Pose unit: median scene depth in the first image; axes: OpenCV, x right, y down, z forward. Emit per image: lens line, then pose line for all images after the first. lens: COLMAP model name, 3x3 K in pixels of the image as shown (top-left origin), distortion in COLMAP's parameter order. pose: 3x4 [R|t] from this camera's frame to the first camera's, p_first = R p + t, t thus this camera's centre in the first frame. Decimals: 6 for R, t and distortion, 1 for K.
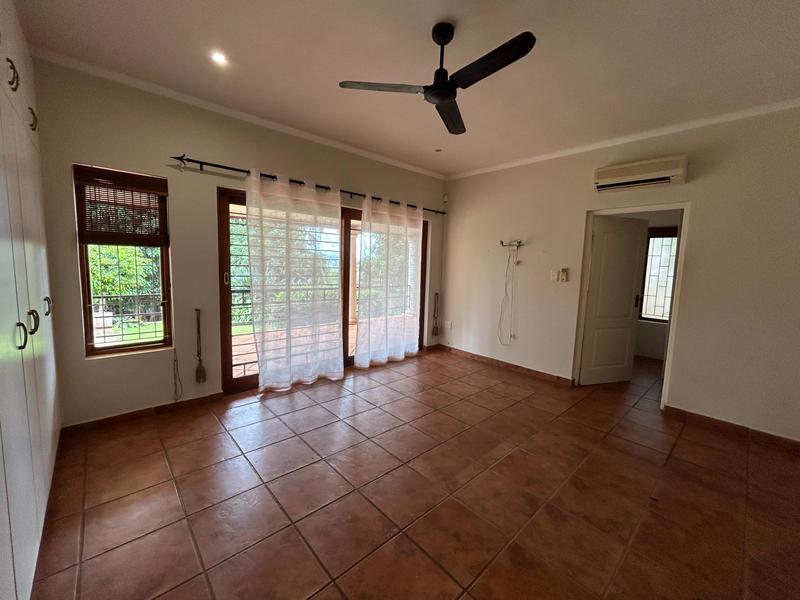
lens RADIAL K [[323.4, 0, 400.2], [0, 323.4, 294.3], [0, 0, 1]] dist [0.001056, -0.000754]
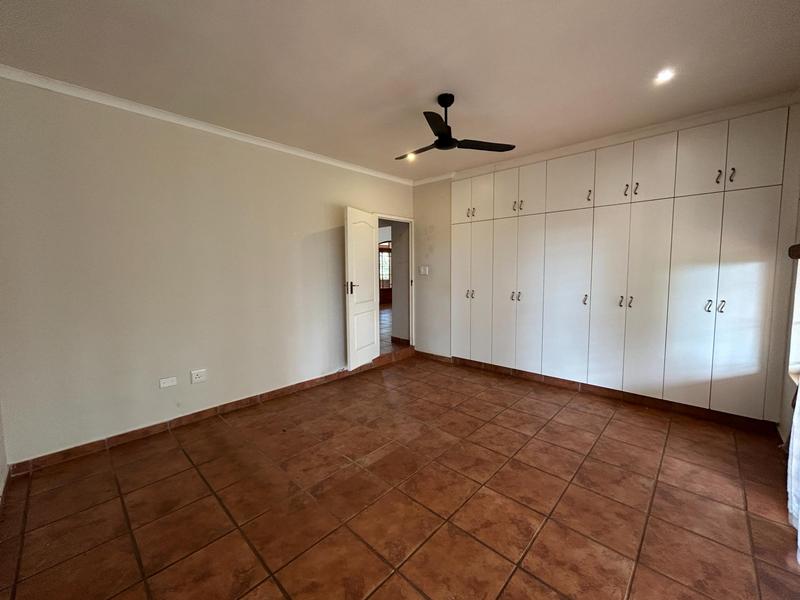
lens RADIAL K [[323.4, 0, 401.2], [0, 323.4, 298.1], [0, 0, 1]] dist [0.001056, -0.000754]
pose [[-0.997093, -0.016094, -0.074477, 0.374745], [-0.029106, 0.983766, 0.177081, -0.205693], [0.070418, 0.178734, -0.981374, 2.280331]]
